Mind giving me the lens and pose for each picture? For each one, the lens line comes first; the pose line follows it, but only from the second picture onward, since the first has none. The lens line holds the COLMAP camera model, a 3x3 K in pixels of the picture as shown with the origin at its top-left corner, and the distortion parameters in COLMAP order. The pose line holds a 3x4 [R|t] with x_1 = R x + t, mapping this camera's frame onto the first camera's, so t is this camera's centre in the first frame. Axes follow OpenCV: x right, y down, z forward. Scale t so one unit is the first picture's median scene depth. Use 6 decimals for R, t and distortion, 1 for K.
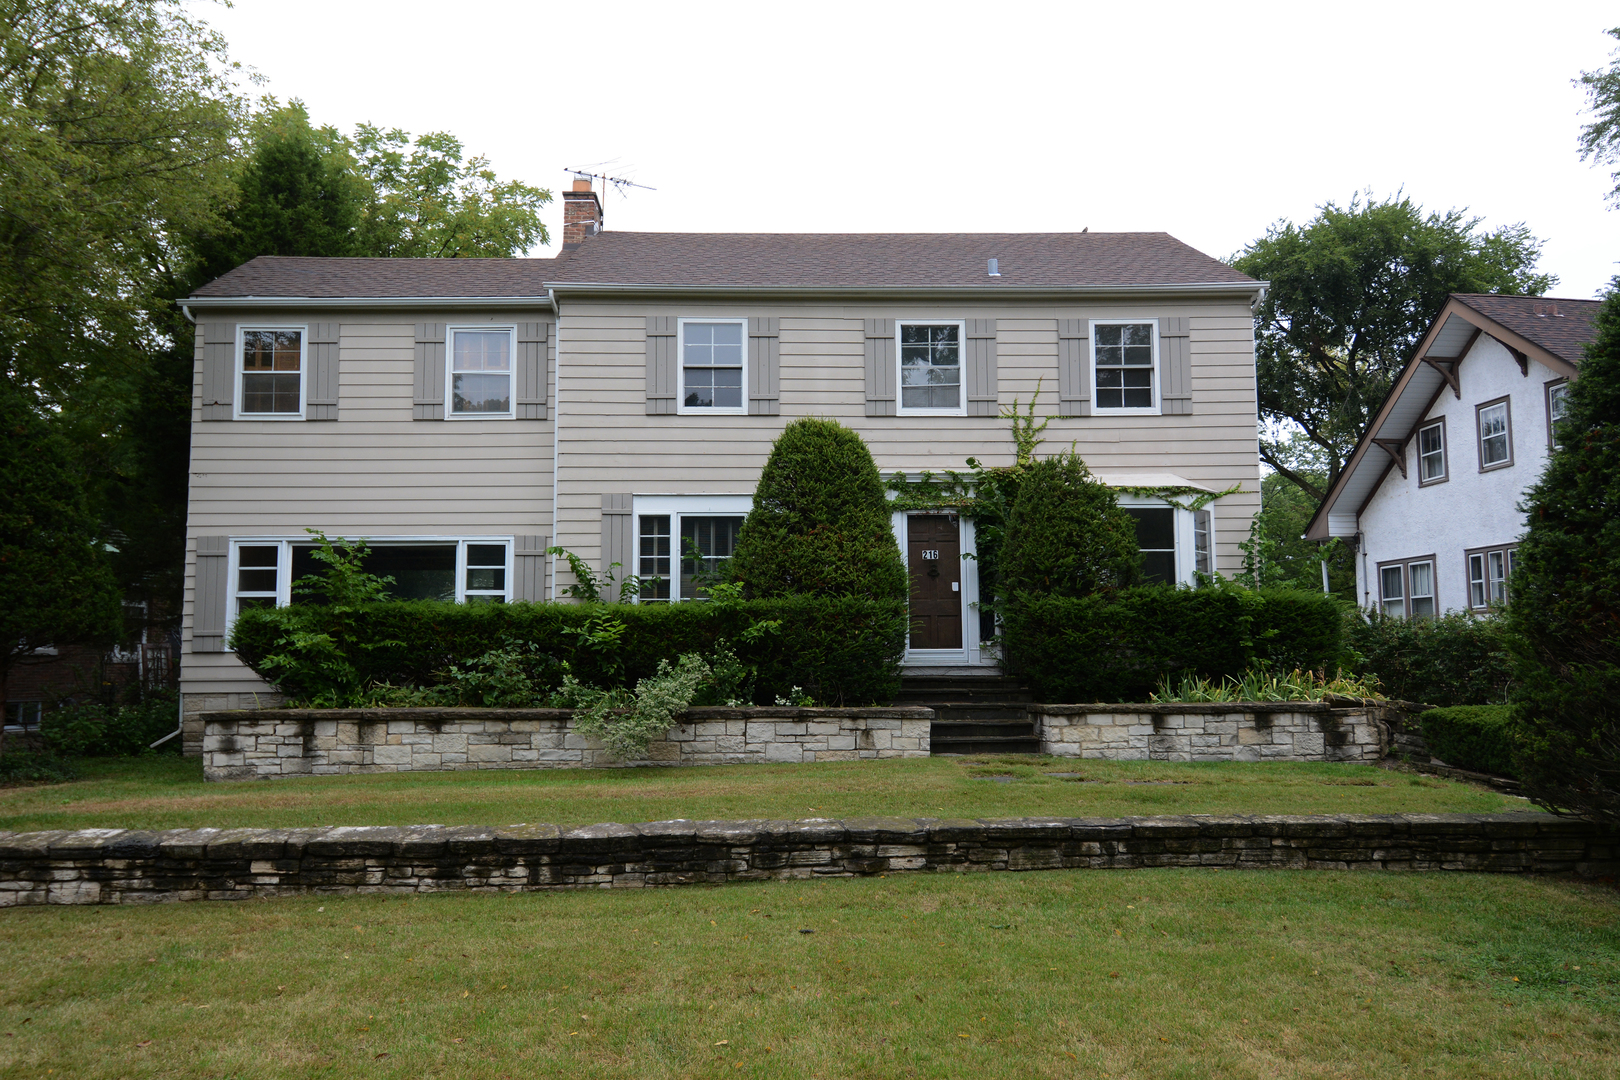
lens RADIAL K [[1113.9, 0, 809.1], [0, 1113.9, 541.6], [0, 0, 1]] dist [-0.001926, -0.000343]
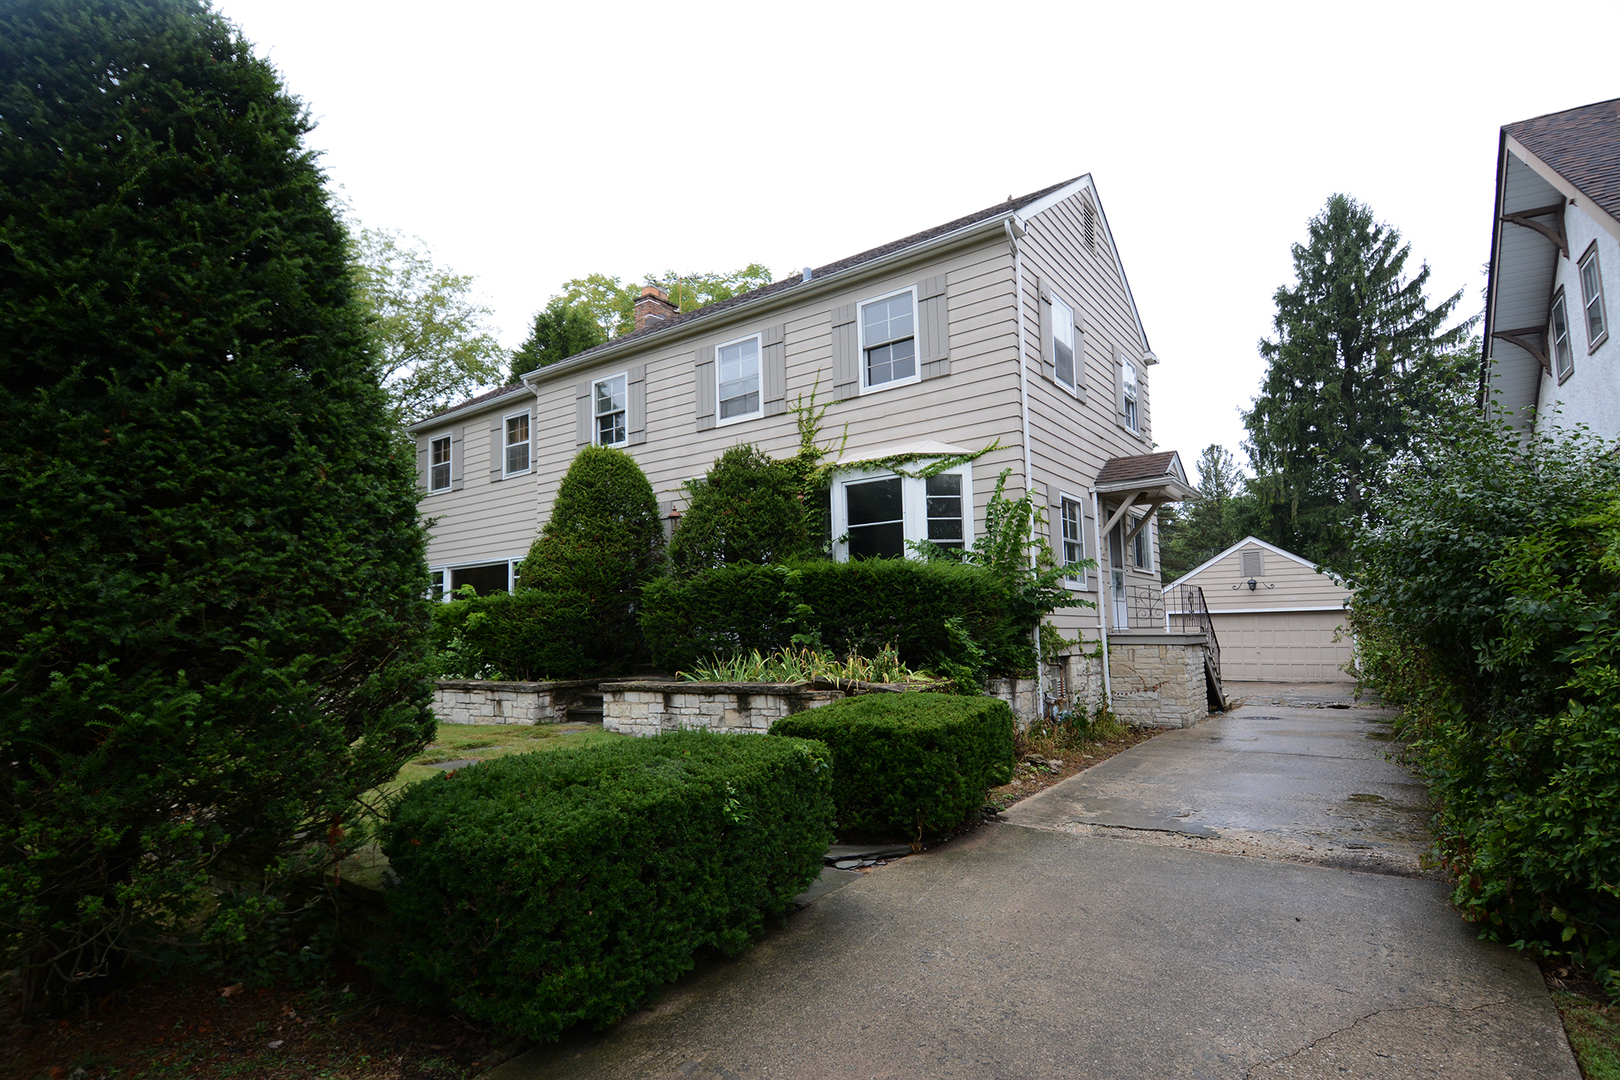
lens RADIAL K [[849.6, 0, 808.1], [0, 849.6, 544.3], [0, 0, 1]] dist [-0.003085, -0.005428]
pose [[0.797307, -0.082175, -0.597954, 0.824817], [0.090183, 0.995787, -0.016599, 0.039111], [0.596799, -0.040691, 0.801358, 0.416004]]
